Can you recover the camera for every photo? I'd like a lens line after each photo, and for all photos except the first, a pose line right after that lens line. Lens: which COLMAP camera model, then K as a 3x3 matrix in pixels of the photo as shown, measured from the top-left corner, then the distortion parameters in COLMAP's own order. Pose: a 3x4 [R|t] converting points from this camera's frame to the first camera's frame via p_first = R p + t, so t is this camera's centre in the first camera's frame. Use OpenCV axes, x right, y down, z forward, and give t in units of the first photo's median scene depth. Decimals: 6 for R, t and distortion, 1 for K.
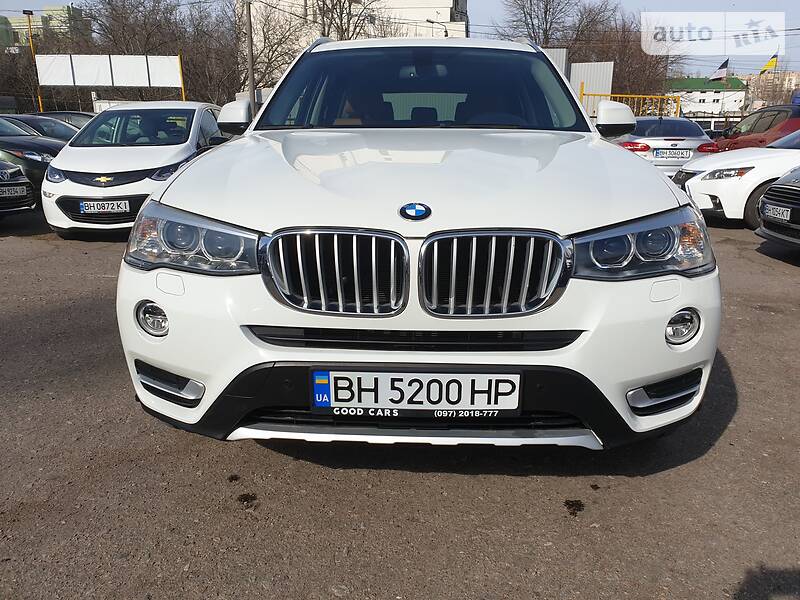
lens RADIAL K [[604.9, 0, 402.6], [0, 604.9, 286.2], [0, 0, 1]] dist [0.086577, -0.083296]
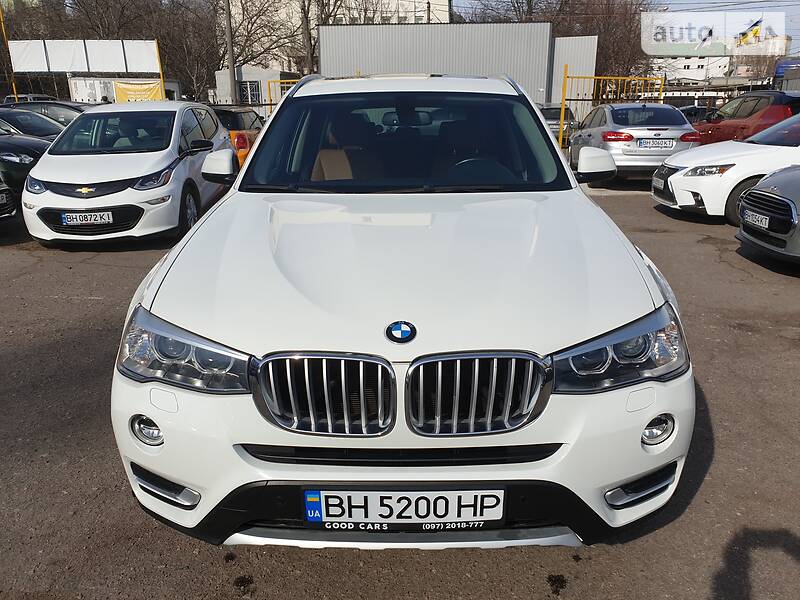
lens RADIAL K [[604.9, 0, 402.6], [0, 604.9, 286.2], [0, 0, 1]] dist [0.086577, -0.083296]
pose [[0.999609, -0.018947, 0.020541, 0.003816], [0.018054, 0.998920, 0.042814, -0.223746], [-0.021330, -0.042427, 0.998872, -0.025808]]
